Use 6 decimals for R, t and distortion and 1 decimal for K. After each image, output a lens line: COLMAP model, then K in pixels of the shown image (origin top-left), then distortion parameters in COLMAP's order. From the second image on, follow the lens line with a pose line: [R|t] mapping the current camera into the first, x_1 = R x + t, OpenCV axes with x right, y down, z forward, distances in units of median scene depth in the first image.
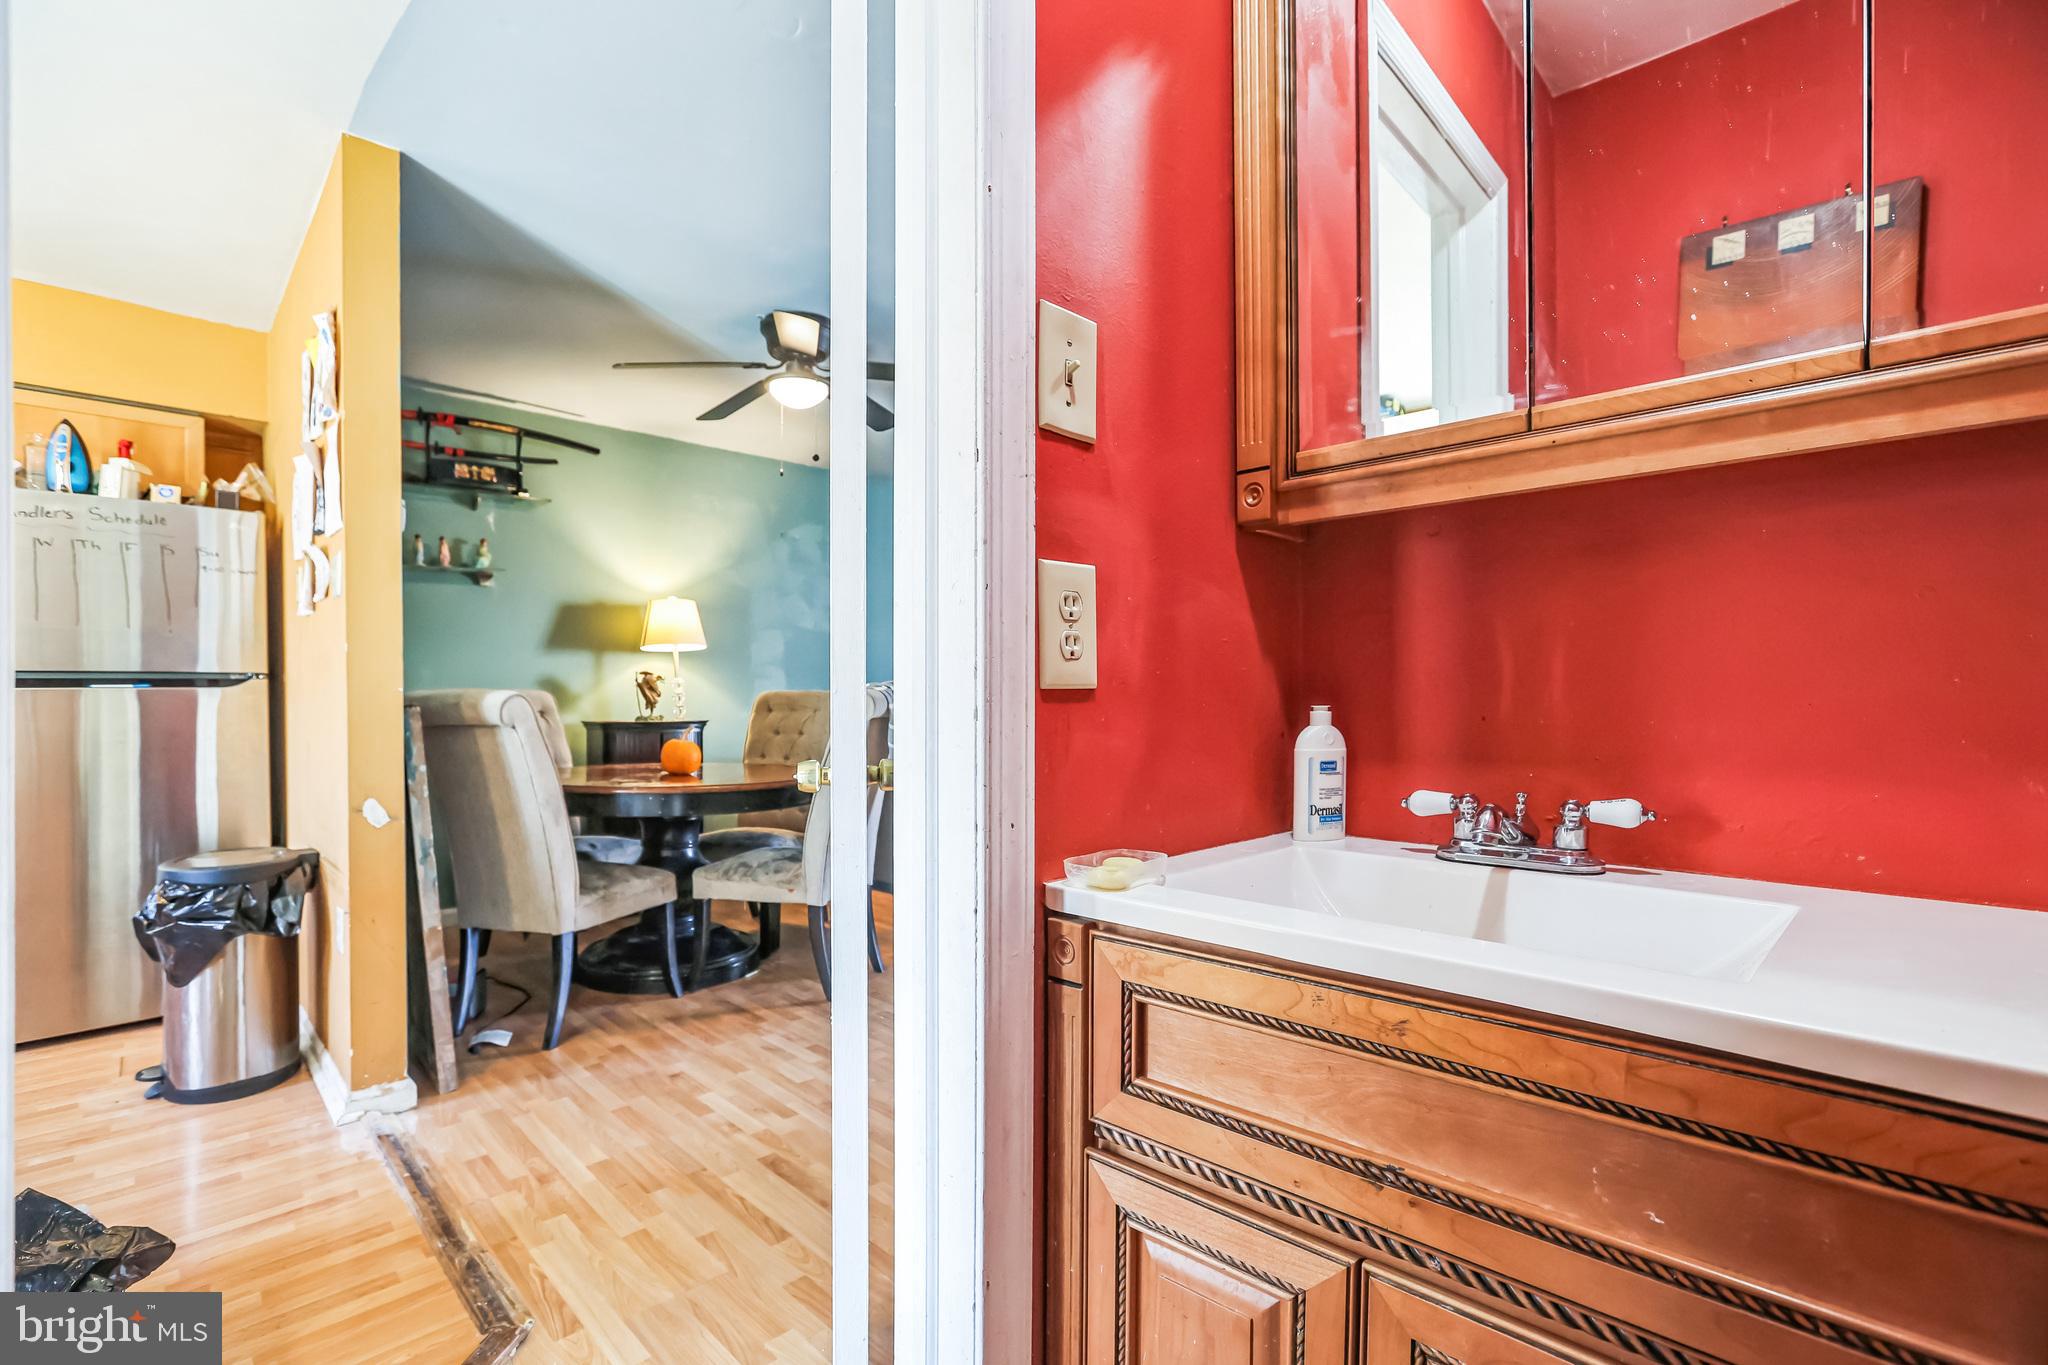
lens RADIAL K [[948.6, 0, 1039.9], [0, 948.6, 709.1], [0, 0, 1]] dist [-0.027714, 0.007821]
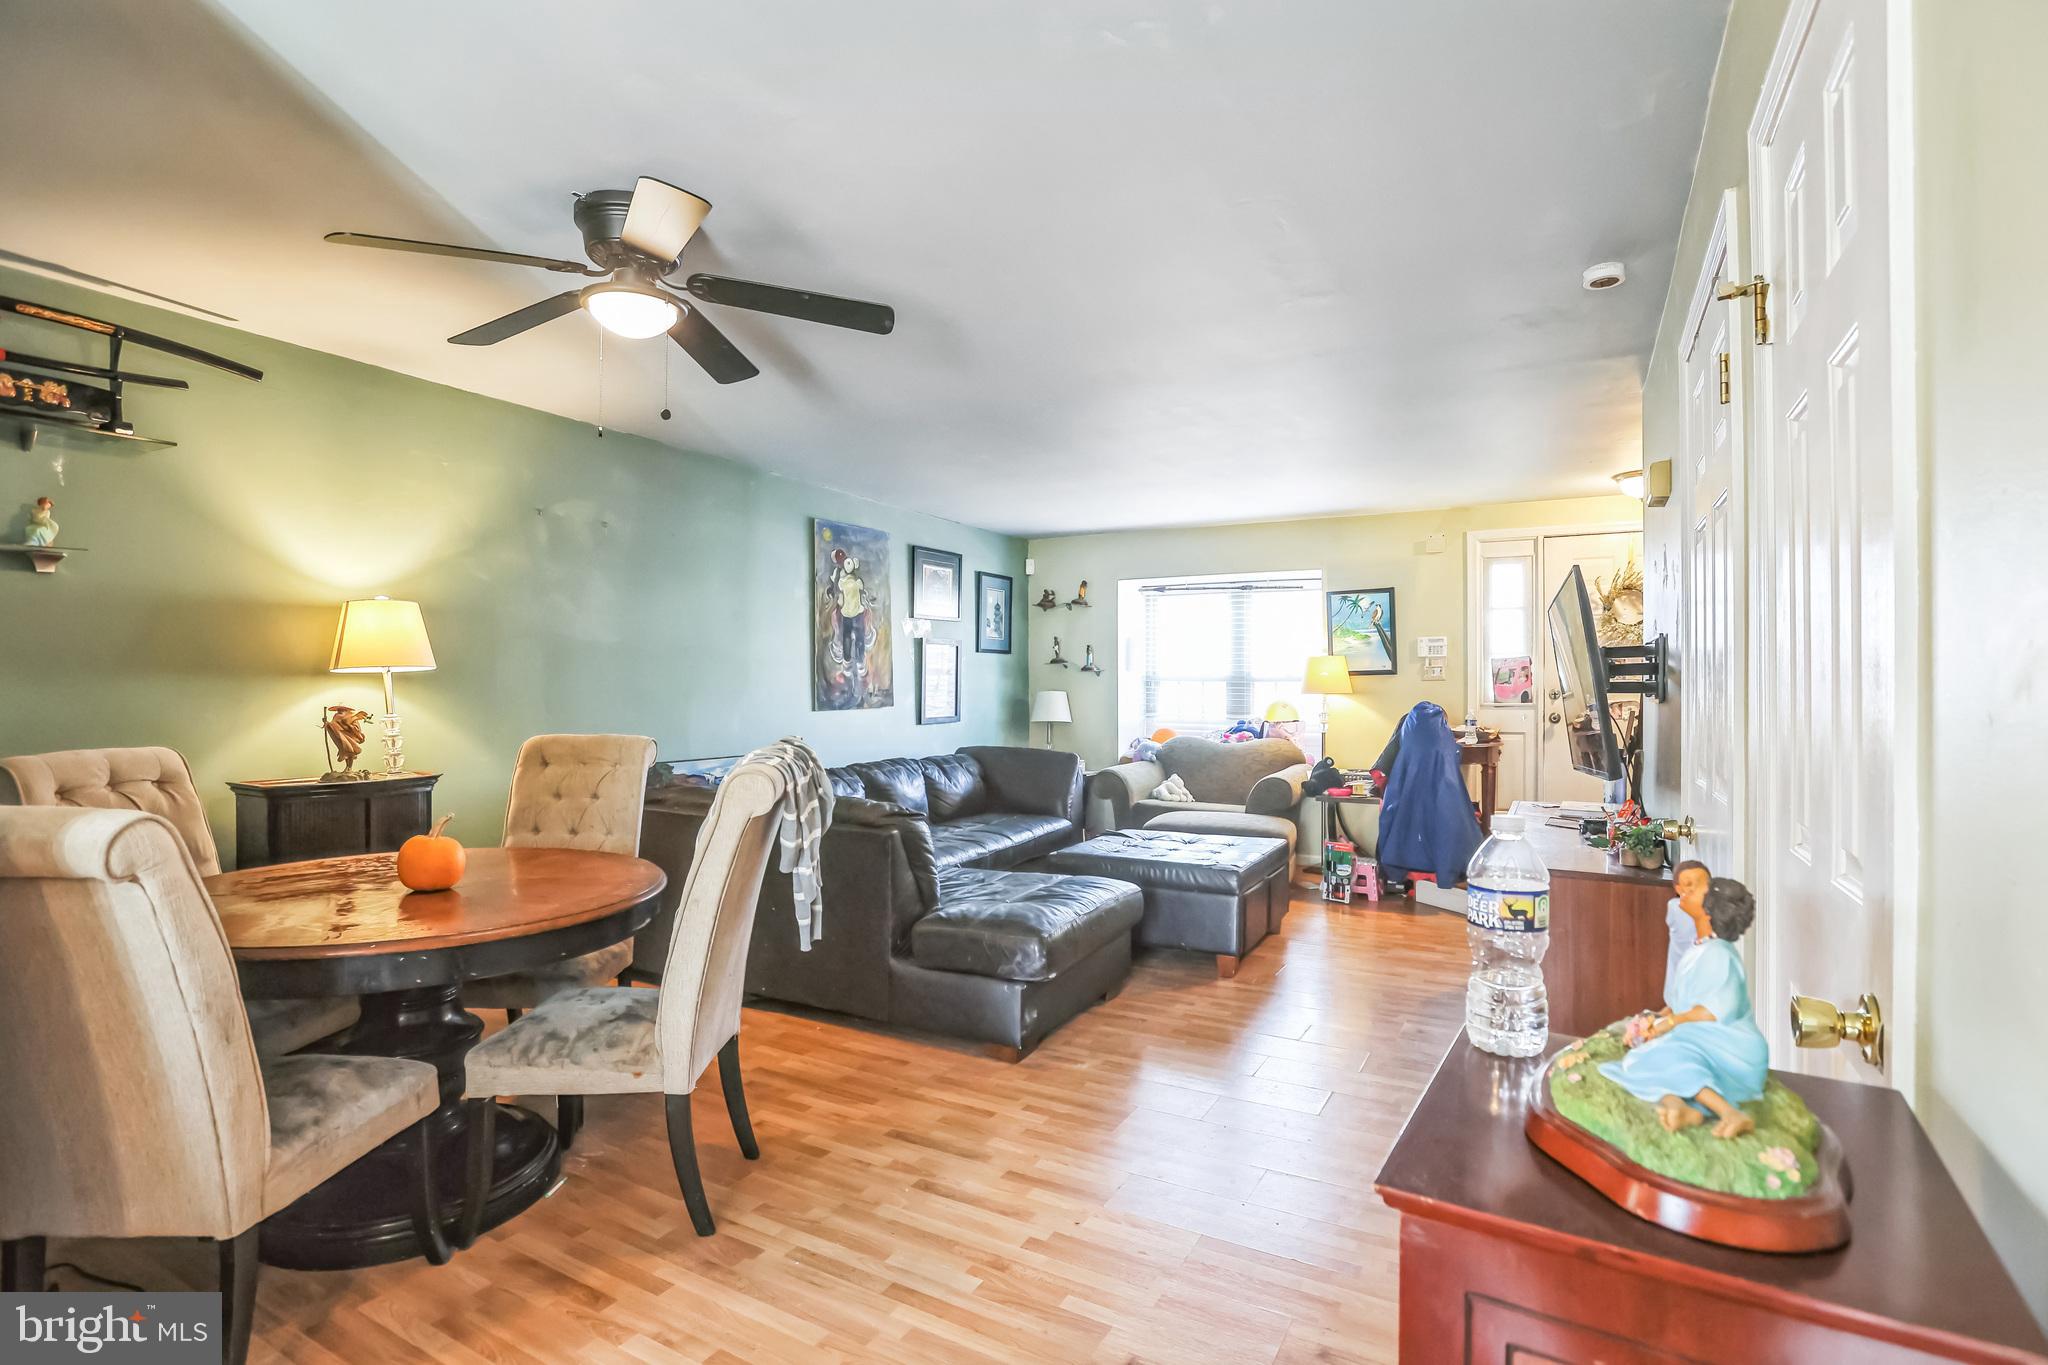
lens RADIAL K [[970.6, 0, 1051.2], [0, 970.6, 691.5], [0, 0, 1]] dist [-0.027632, 0.008627]
pose [[0.957734, 0.003794, 0.287631, -0.143411], [-0.002962, 0.999990, -0.003327, -0.056301], [-0.287641, 0.002334, 0.957736, 0.220937]]
